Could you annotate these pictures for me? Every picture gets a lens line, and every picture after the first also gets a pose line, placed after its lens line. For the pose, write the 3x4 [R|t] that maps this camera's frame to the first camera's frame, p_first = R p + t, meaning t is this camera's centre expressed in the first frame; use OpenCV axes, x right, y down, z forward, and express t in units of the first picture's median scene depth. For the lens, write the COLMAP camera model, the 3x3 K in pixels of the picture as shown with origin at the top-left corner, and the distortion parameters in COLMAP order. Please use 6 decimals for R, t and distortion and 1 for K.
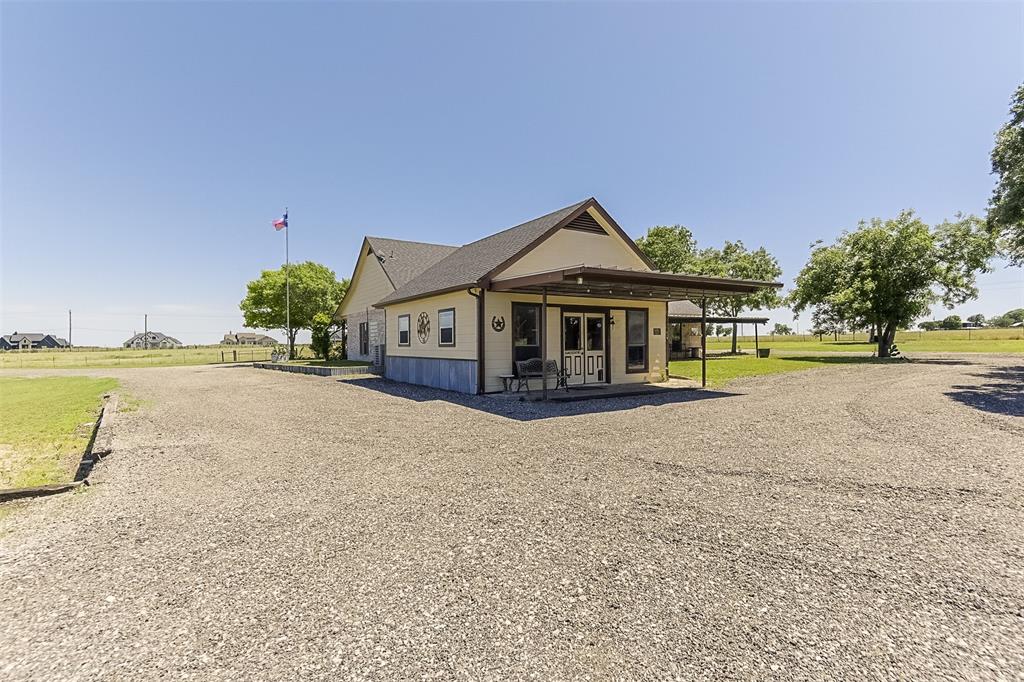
lens RADIAL K [[495.8, 0, 512.0], [0, 495.8, 341.0], [0, 0, 1]] dist [-0.000436, -0.000090]
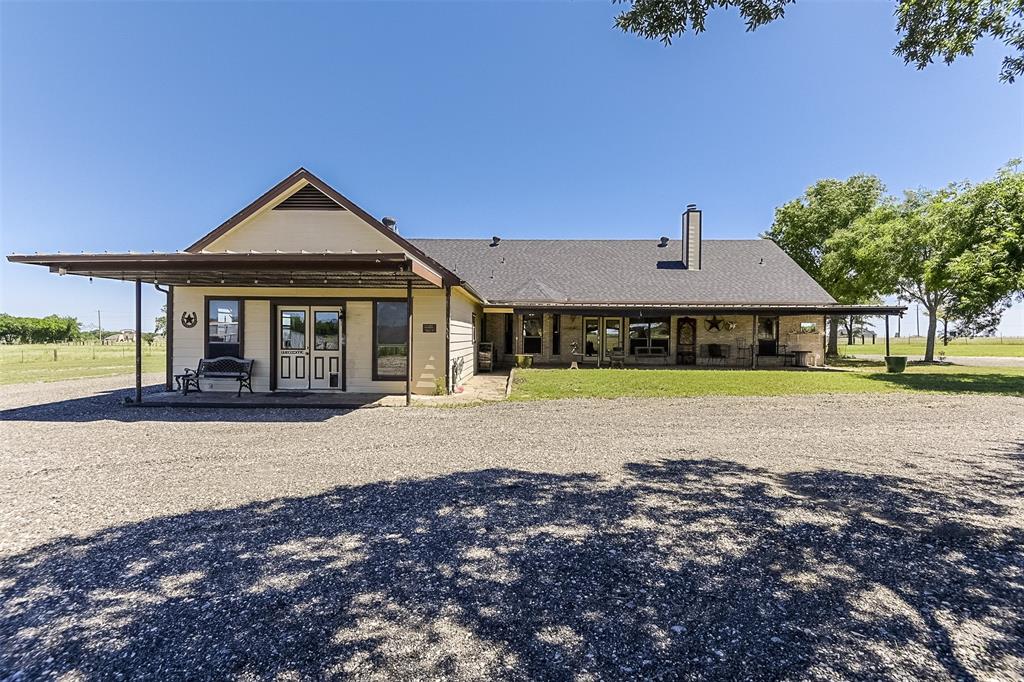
lens RADIAL K [[462.9, 0, 512.0], [0, 462.9, 341.0], [0, 0, 1]] dist [-0.000450, -0.000099]
pose [[0.830220, 0.019603, -0.557091, 0.875682], [-0.012825, 0.999789, 0.016067, -0.013837], [0.557288, -0.006194, 0.830296, 0.530554]]
